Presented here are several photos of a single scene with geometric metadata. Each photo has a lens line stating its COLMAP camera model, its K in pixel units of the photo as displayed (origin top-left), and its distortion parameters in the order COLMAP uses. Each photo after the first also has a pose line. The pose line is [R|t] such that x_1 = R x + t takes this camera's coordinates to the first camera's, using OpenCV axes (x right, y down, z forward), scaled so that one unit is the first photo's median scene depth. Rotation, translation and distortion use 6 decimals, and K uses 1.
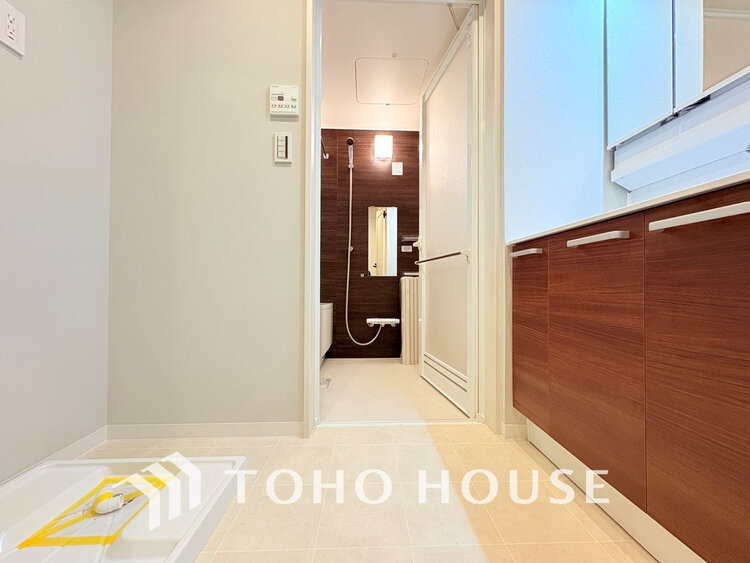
lens RADIAL K [[299.4, 0, 375.0], [0, 299.4, 281.5], [0, 0, 1]] dist [0.001219, -0.000009]
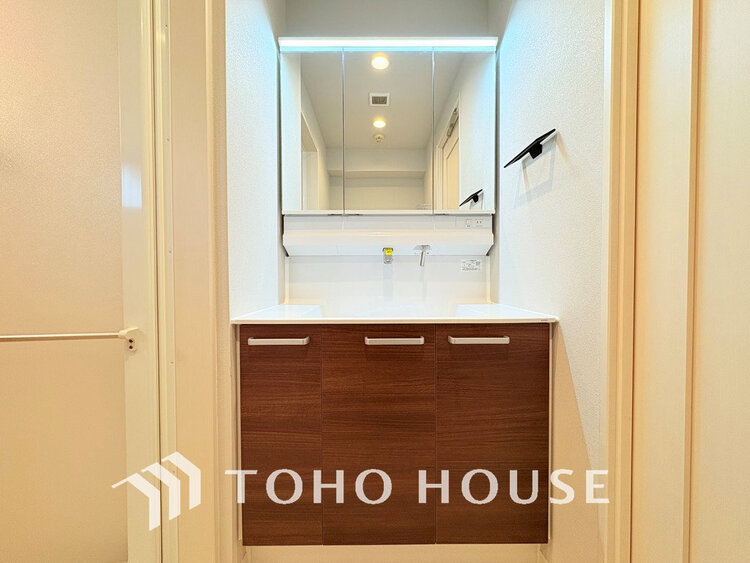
lens RADIAL K [[299.4, 0, 375.0], [0, 299.4, 281.5], [0, 0, 1]] dist [0.001219, -0.000009]
pose [[0.035241, -0.018571, 0.999206, -0.251396], [-0.009602, 0.999775, 0.018920, -0.249790], [-0.999333, -0.010261, 0.035055, 0.683422]]
